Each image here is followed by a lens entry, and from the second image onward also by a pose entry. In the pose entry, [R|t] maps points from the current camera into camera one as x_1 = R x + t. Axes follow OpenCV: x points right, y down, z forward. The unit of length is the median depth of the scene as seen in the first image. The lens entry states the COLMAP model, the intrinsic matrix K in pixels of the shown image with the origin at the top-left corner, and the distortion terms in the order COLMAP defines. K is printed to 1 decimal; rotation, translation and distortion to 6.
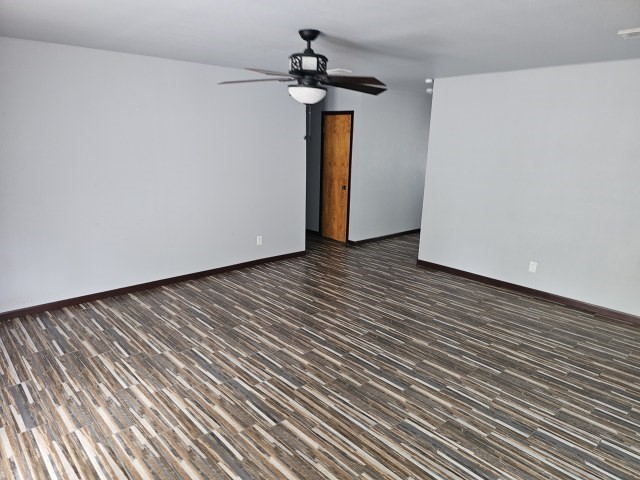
lens RADIAL K [[424.7, 0, 319.0], [0, 424.7, 240.4], [0, 0, 1]] dist [0.044759, -0.015501]
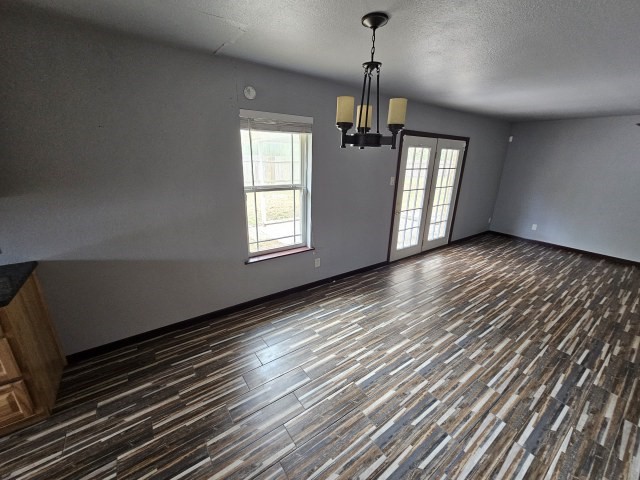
lens RADIAL K [[263.0, 0, 326.1], [0, 263.0, 240.9], [0, 0, 1]] dist [-0.001243, 0.001251]
pose [[-0.113929, 0.279218, -0.953445, 0.968280], [-0.264277, 0.916599, 0.300006, 0.057086], [0.957694, 0.286153, -0.030637, -0.037022]]
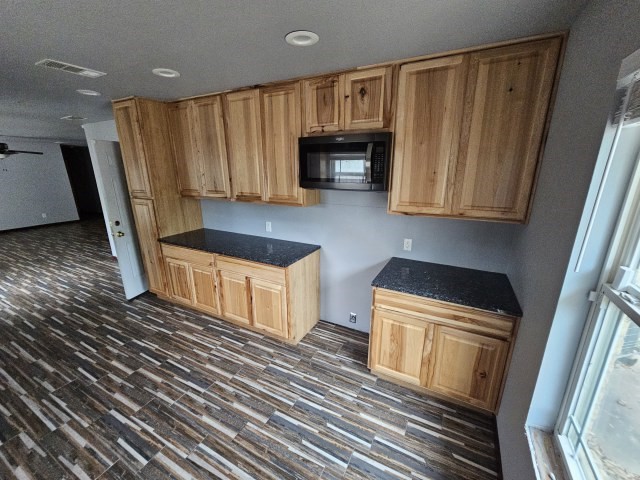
lens RADIAL K [[263.0, 0, 322.8], [0, 263.0, 239.0], [0, 0, 1]] dist [-0.001243, 0.001251]
pose [[0.936346, -0.111648, 0.332852, 1.413409], [0.104557, 0.993746, 0.039201, 0.399213], [-0.335147, -0.001904, 0.942164, -1.480411]]
